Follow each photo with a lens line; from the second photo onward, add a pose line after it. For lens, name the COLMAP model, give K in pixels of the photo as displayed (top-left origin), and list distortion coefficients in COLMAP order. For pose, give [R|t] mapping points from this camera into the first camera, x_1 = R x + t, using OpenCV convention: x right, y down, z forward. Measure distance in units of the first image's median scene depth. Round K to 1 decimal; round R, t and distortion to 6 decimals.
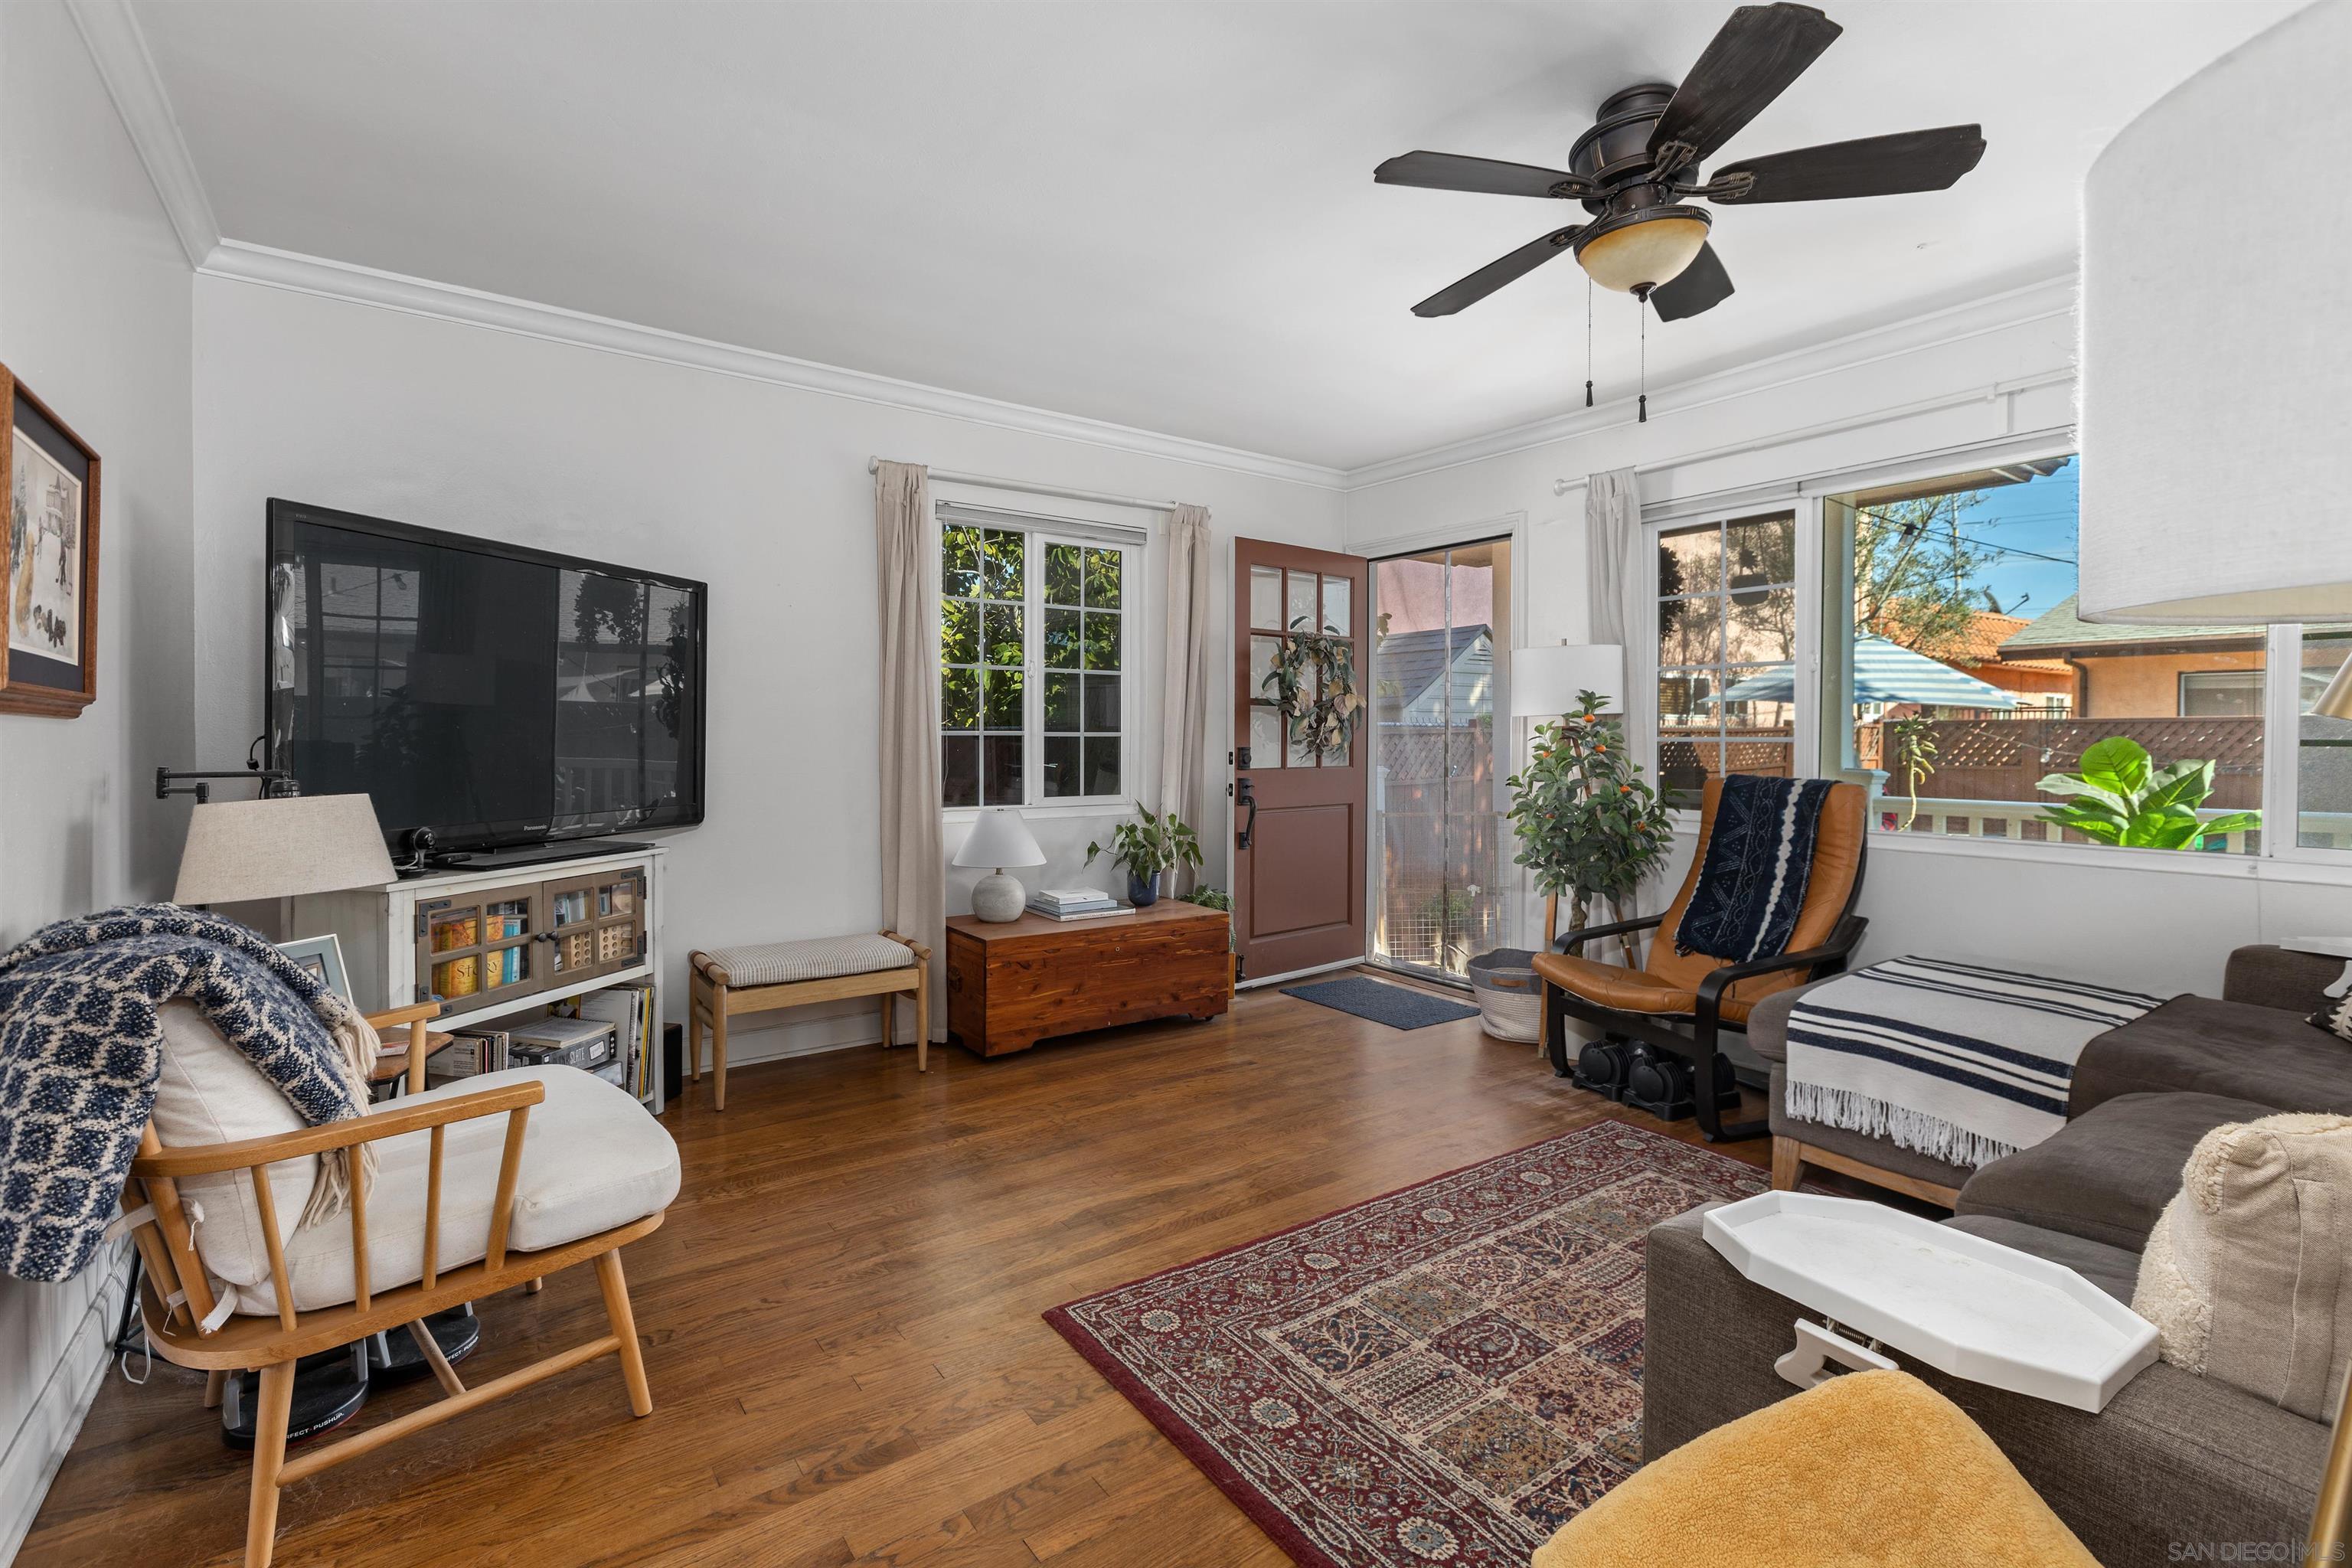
lens RADIAL K [[1053.0, 0, 1168.4], [0, 1053.0, 750.8], [0, 0, 1]] dist [-0.001112, 0.000471]
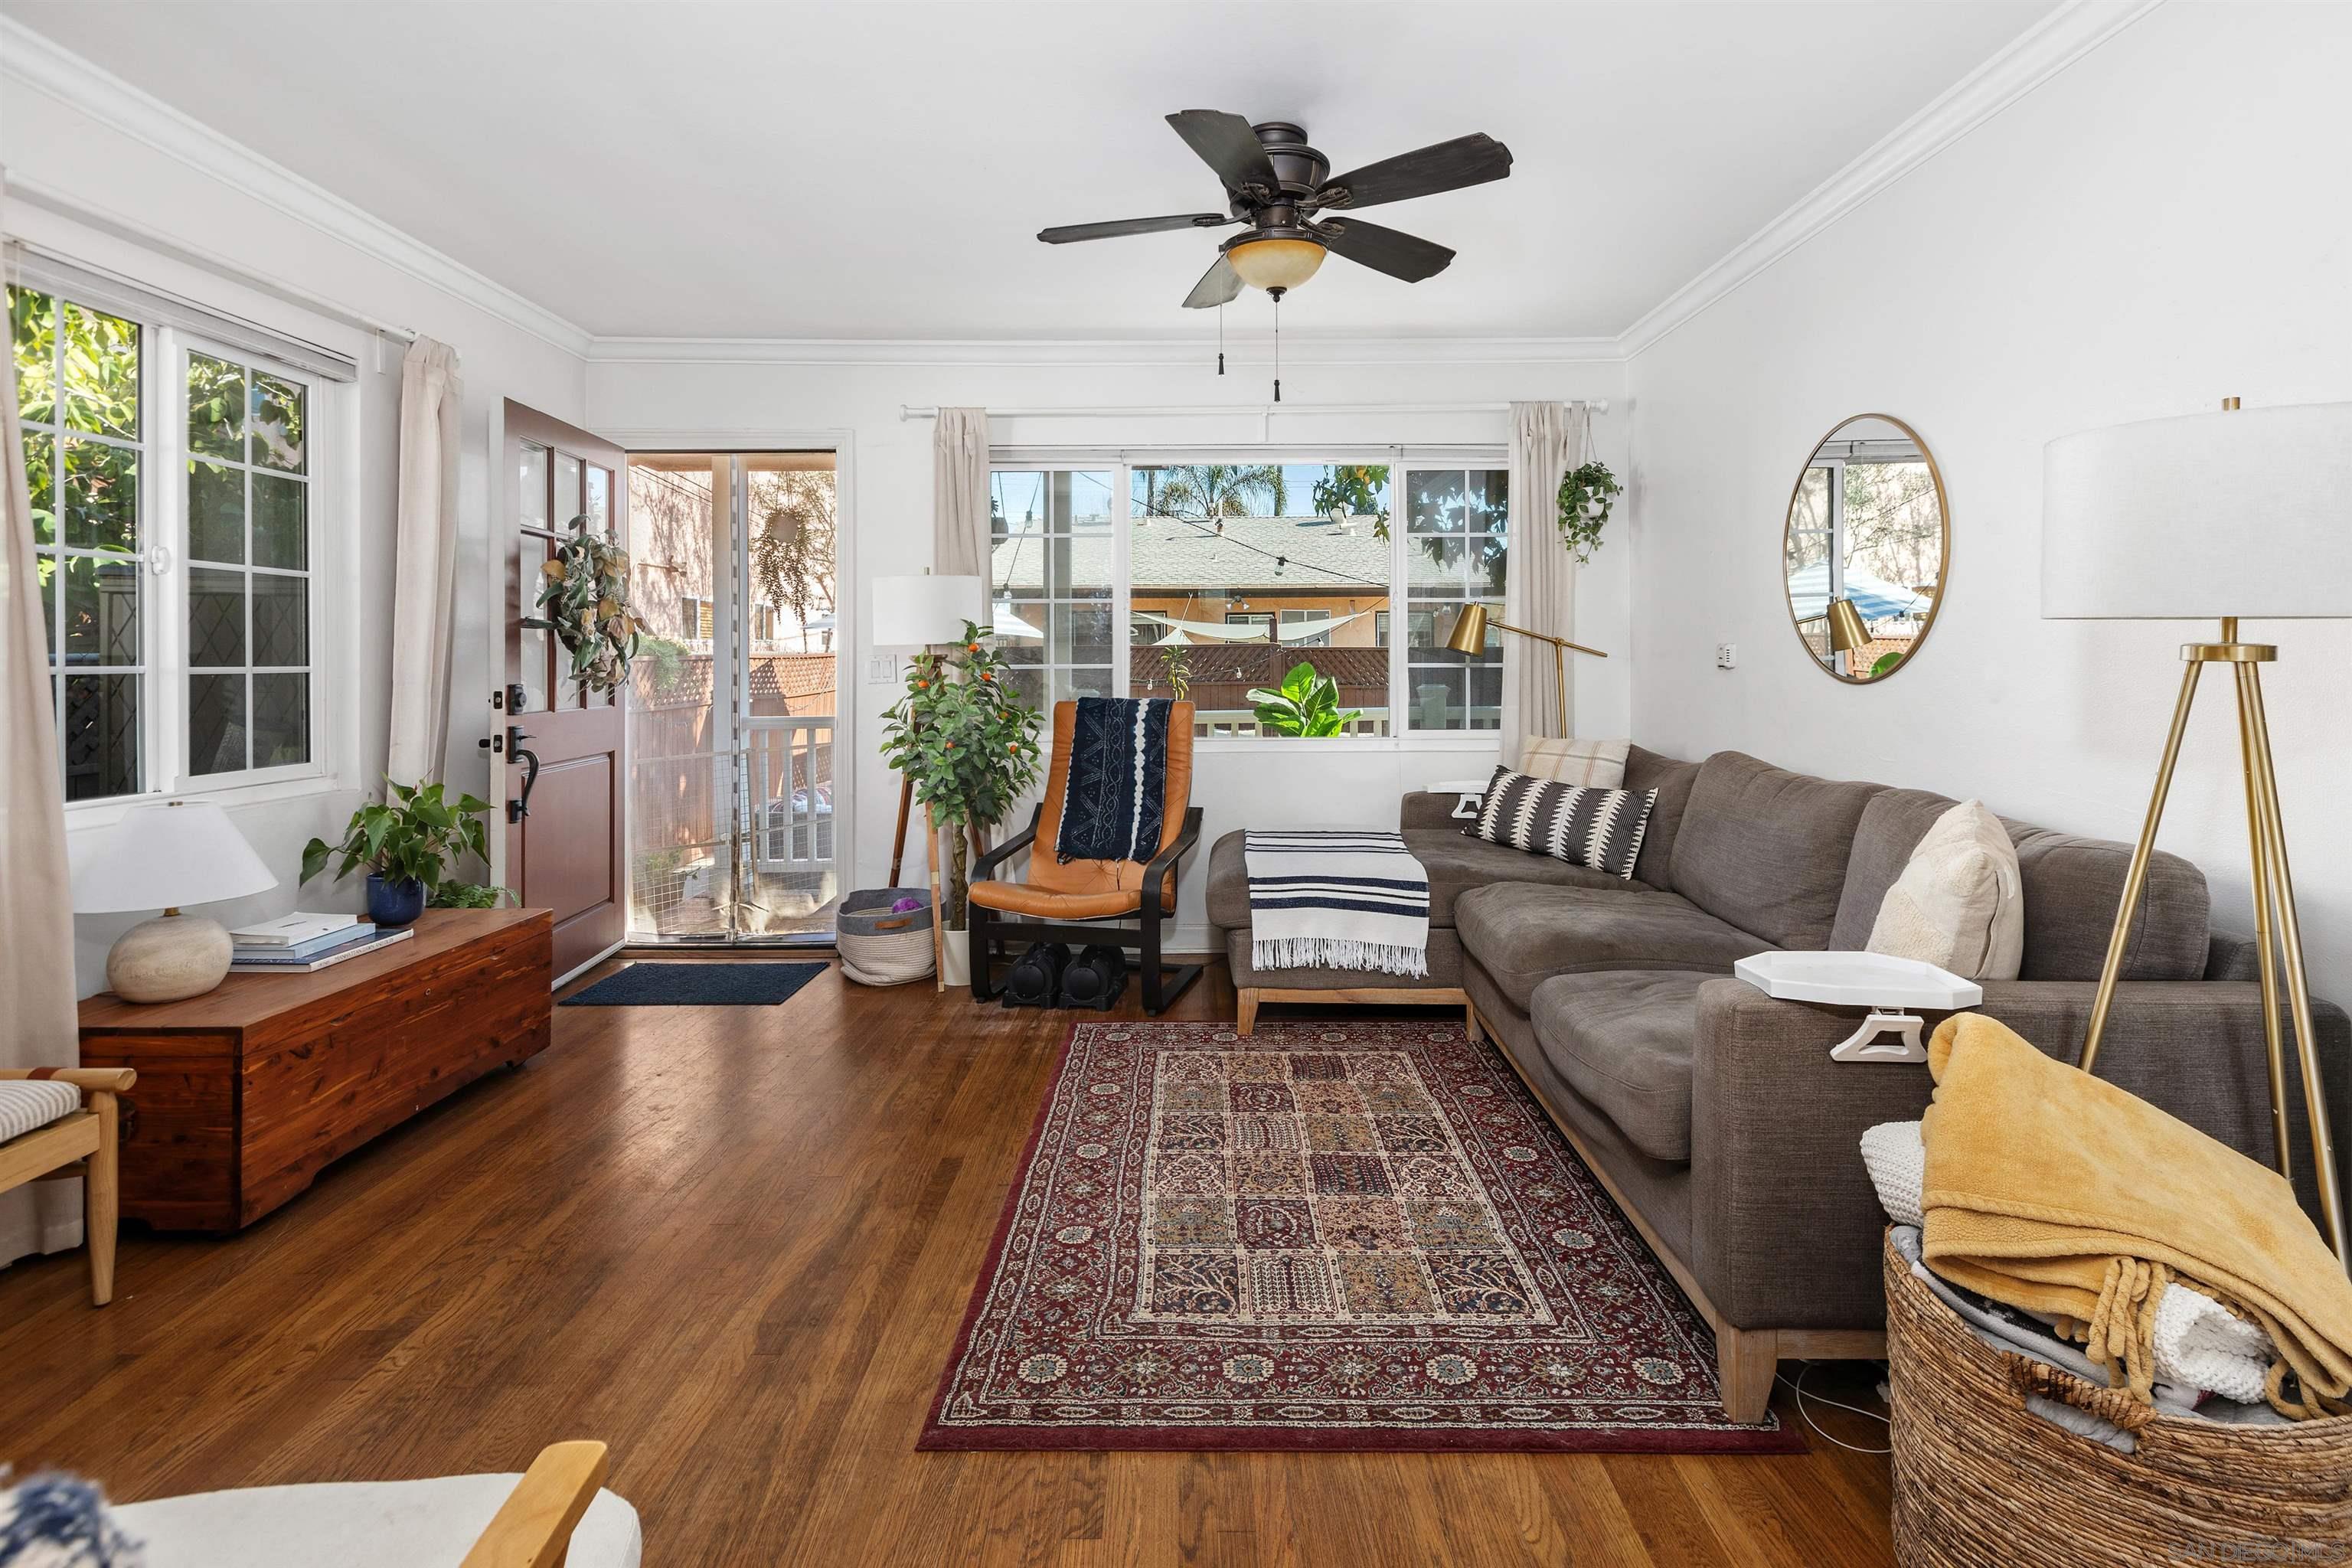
lens RADIAL K [[1101.3, 0, 1198.7], [0, 1101.3, 659.7], [0, 0, 1]] dist [-0.001431, 0.000295]
pose [[0.572778, -0.006156, 0.819688, -0.392944], [0.018341, 0.999818, -0.005308, -0.010344], [-0.819506, 0.018074, 0.572786, 0.231510]]
